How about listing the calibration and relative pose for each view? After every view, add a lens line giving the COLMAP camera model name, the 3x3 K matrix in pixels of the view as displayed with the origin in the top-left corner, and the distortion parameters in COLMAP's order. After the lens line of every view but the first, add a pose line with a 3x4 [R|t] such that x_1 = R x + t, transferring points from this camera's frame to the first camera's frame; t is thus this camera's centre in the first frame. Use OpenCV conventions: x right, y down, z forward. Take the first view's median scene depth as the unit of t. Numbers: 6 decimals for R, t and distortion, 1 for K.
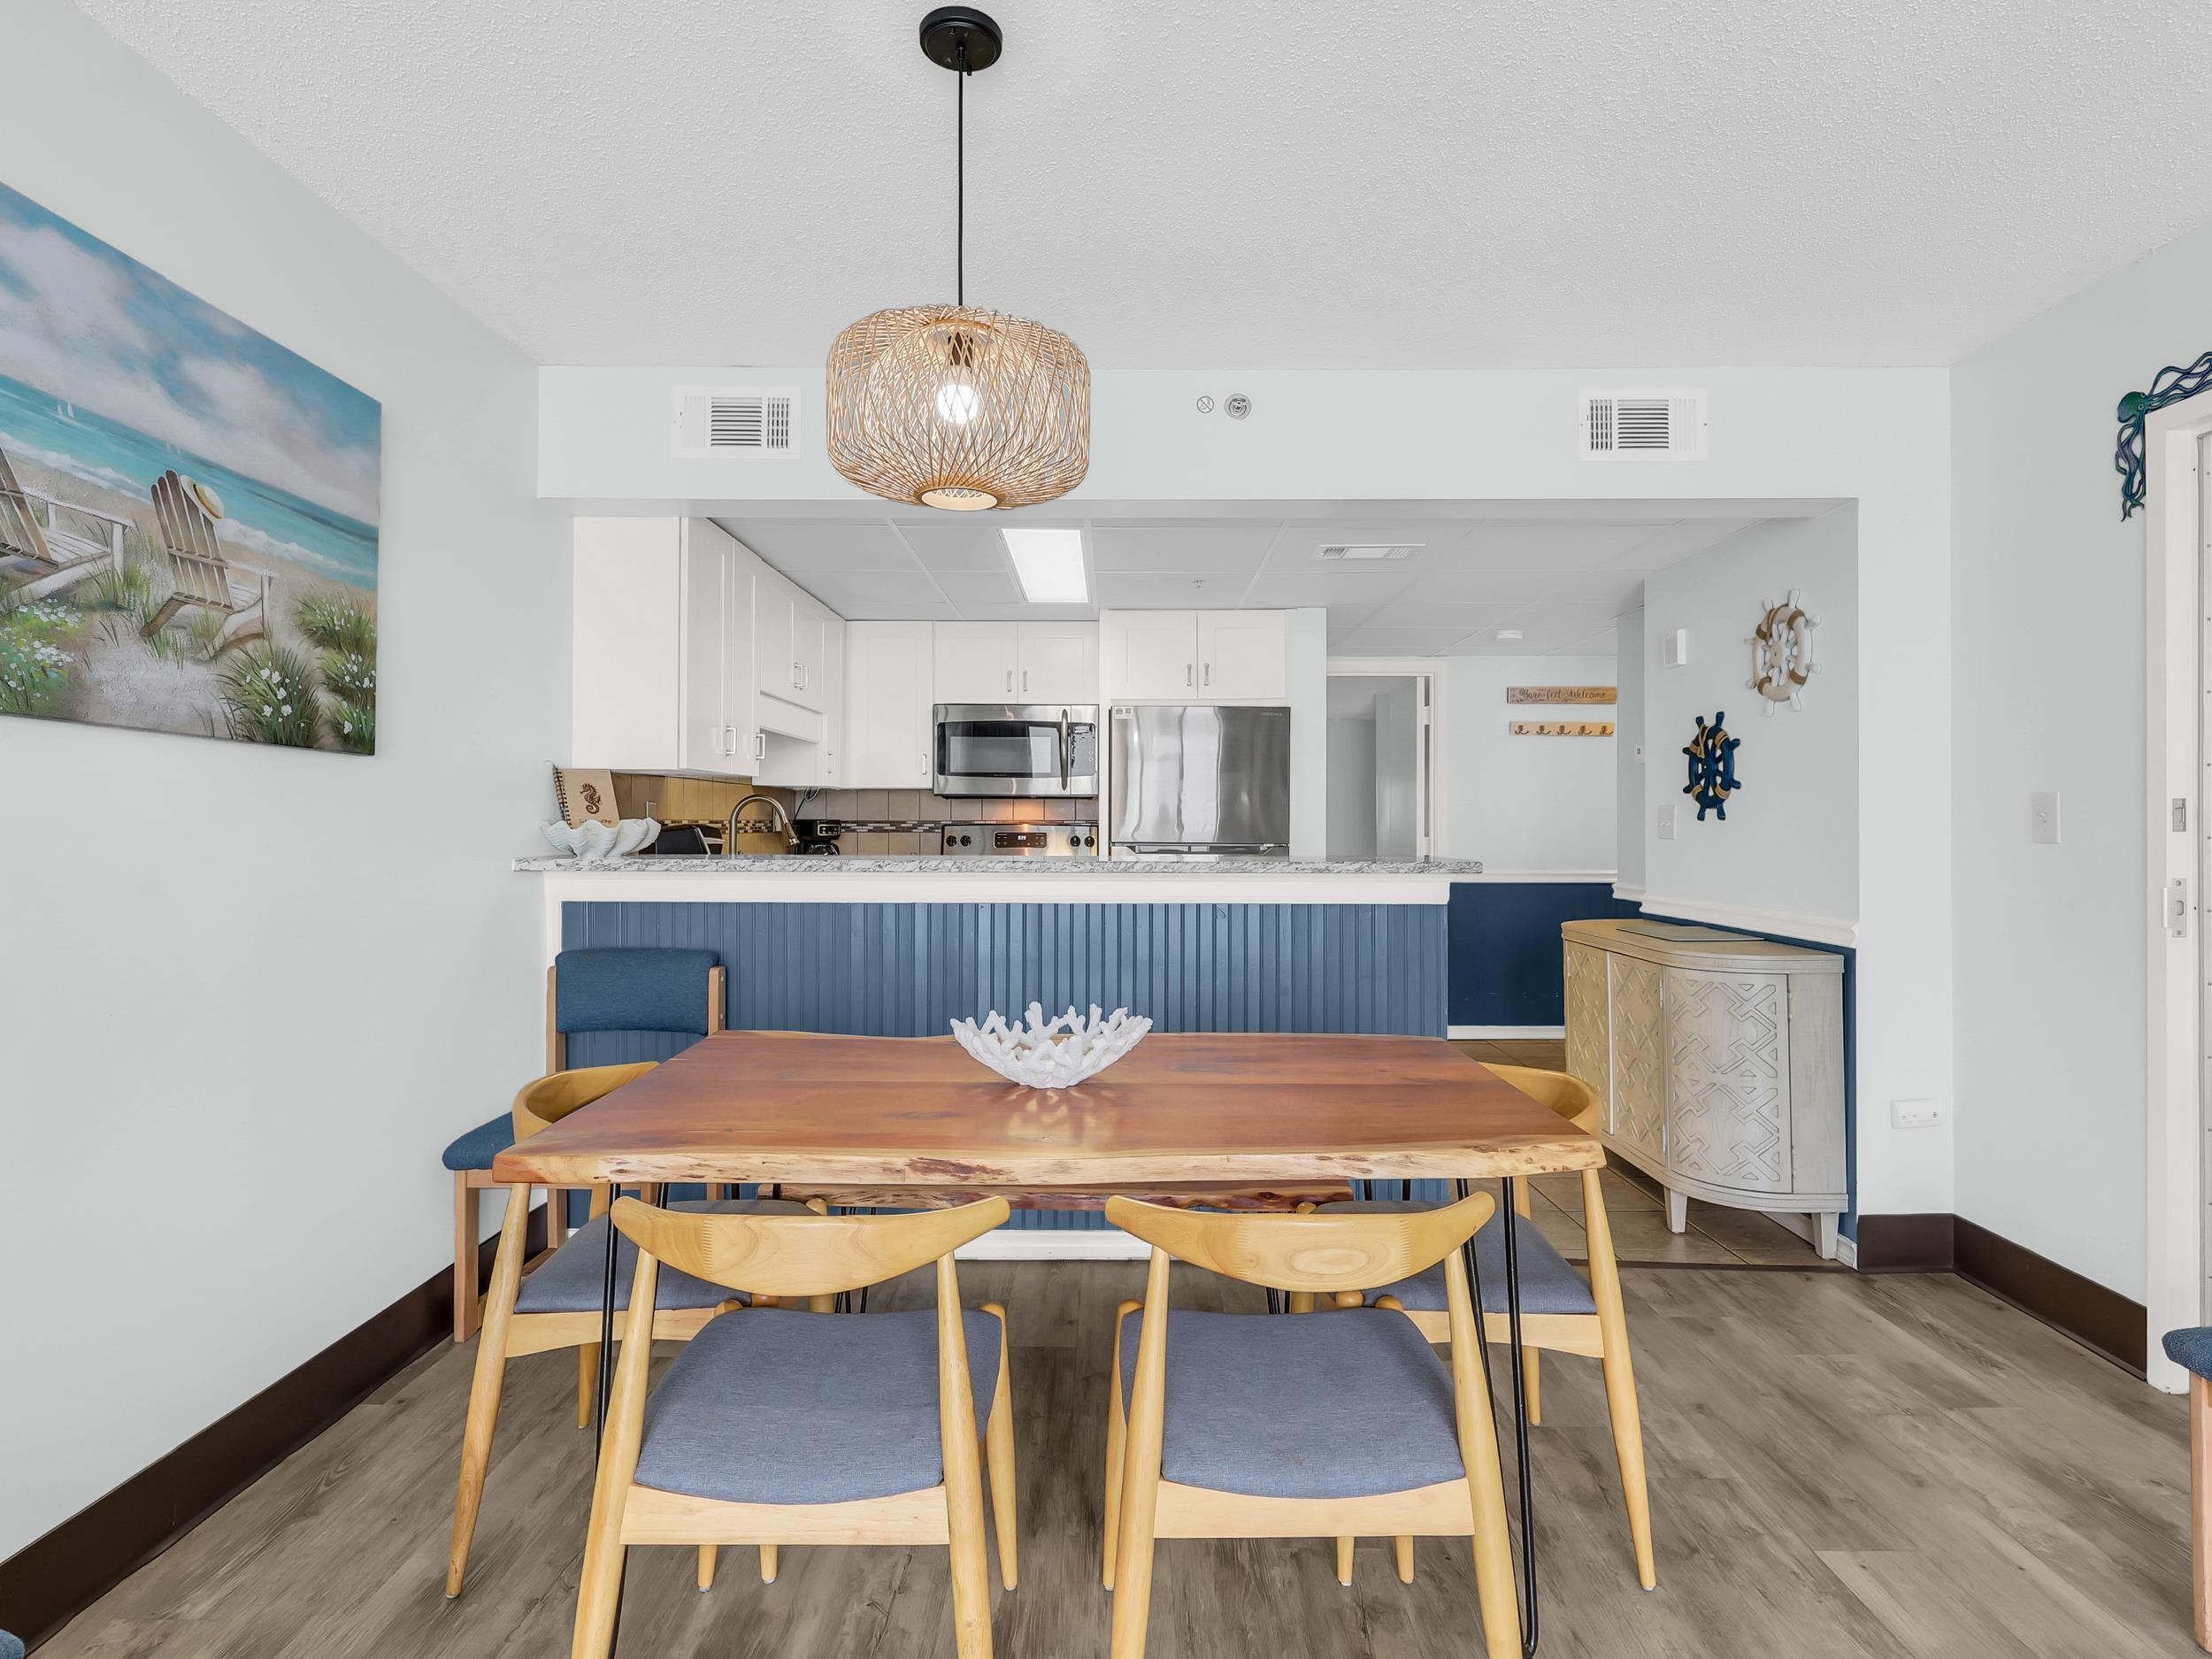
lens RADIAL K [[1129.7, 0, 1106.0], [0, 1129.7, 829.5], [0, 0, 1]] dist [-0.002641, -0.000710]
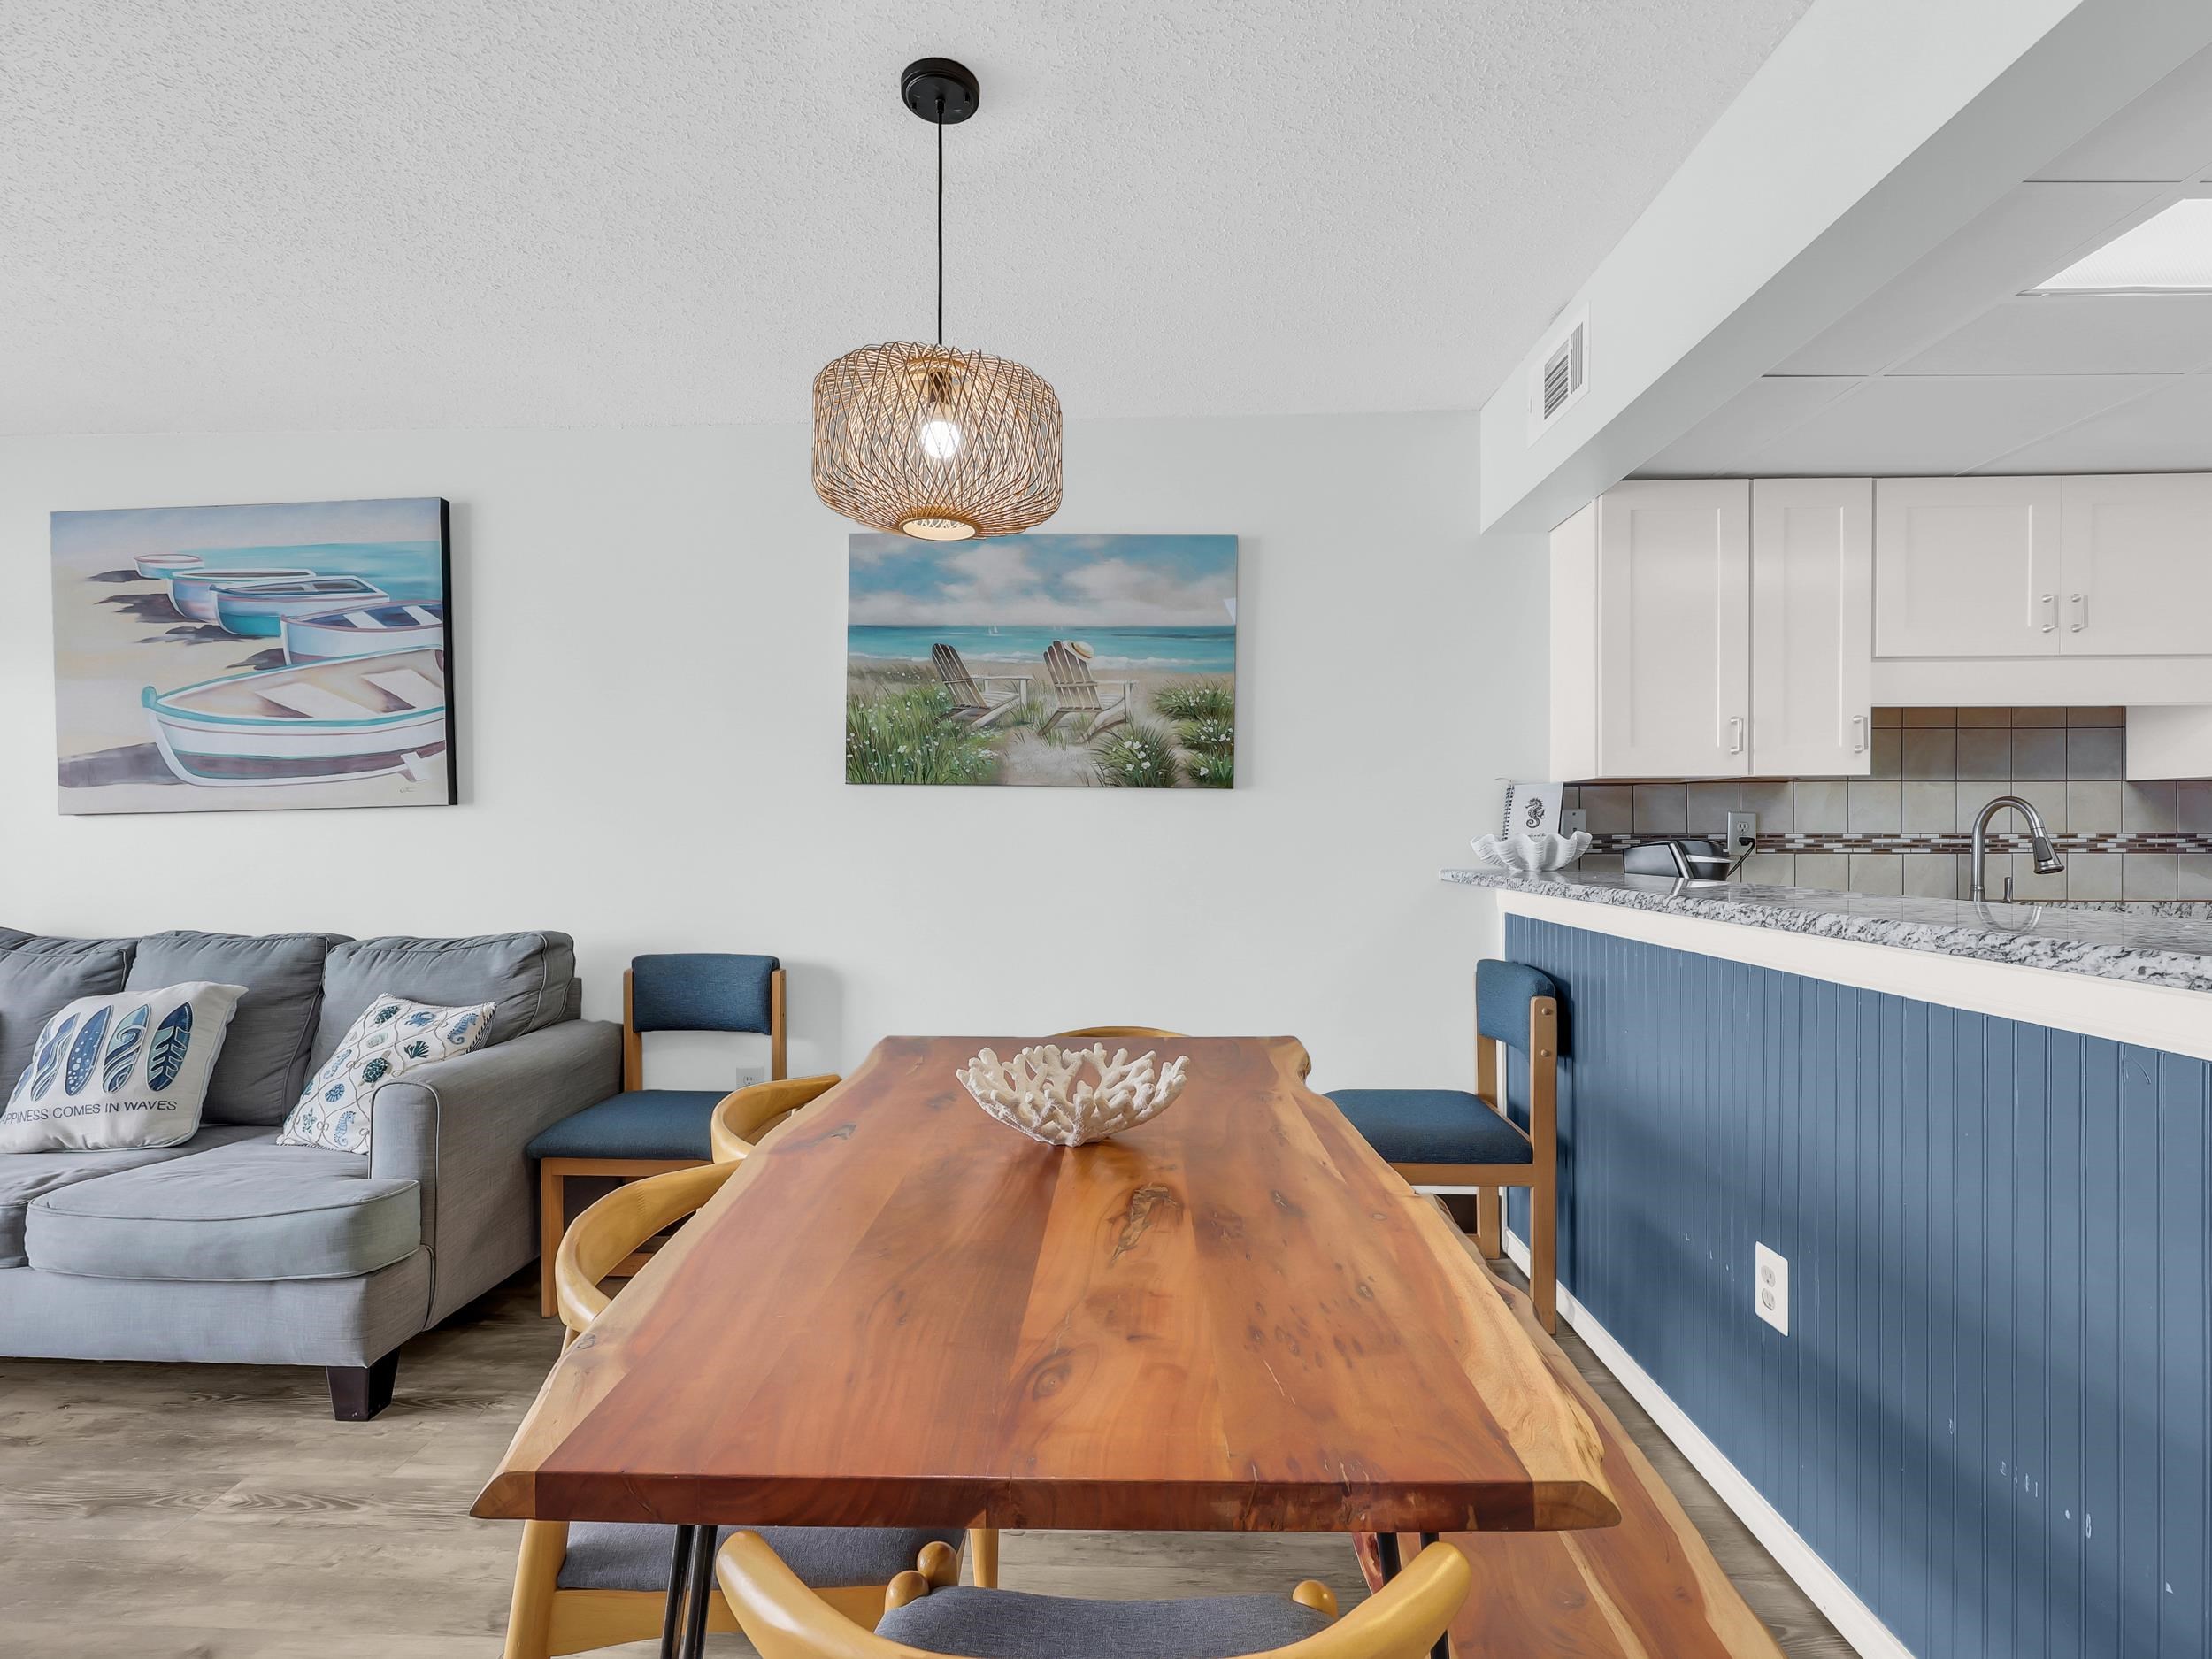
lens RADIAL K [[1003.1, 0, 1106.0], [0, 1003.1, 829.5], [0, 0, 1]] dist [0.000250, 0.000120]
pose [[-0.018123, -0.007790, -0.999805, 0.712817], [-0.007171, 0.999945, -0.007662, -0.005415], [0.999810, 0.007031, -0.018178, 1.034625]]
